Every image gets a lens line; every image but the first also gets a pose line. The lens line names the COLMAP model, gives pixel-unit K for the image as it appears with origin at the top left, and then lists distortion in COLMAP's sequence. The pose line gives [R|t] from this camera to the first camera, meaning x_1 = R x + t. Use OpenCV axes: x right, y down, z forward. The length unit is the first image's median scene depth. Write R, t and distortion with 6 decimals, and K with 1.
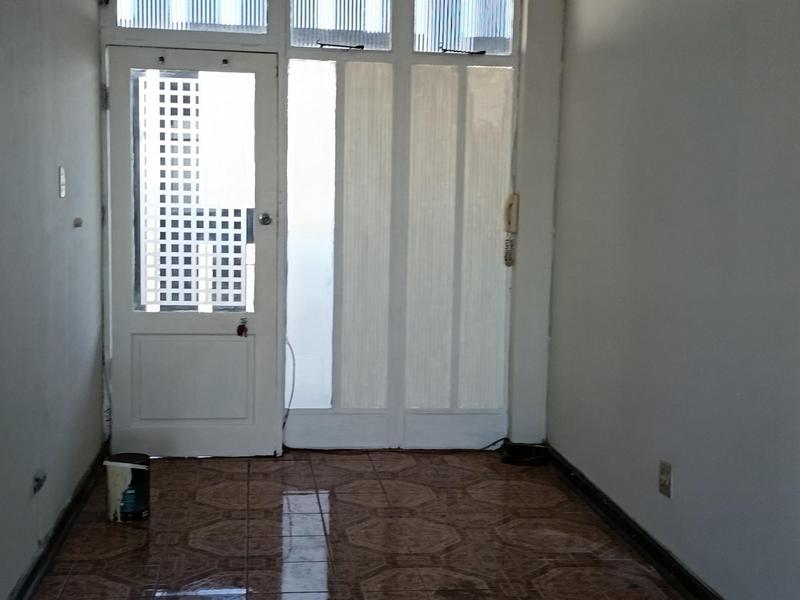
lens RADIAL K [[1130.7, 0, 399.6], [0, 1130.7, 301.4], [0, 0, 1]] dist [0.073561, 0.000000]
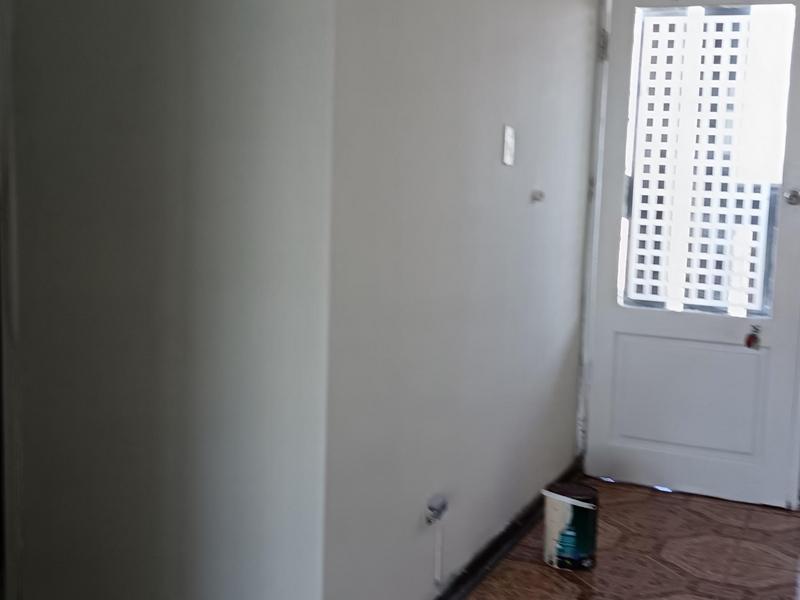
lens RADIAL K [[1130.7, 0, 401.0], [0, 1130.7, 293.5], [0, 0, 1]] dist [0.073561, 0.000000]
pose [[0.863763, 0.071904, -0.498742, 0.040800], [-0.067323, 0.997361, 0.027194, -0.012314], [0.499381, 0.010088, 0.866324, 0.217764]]
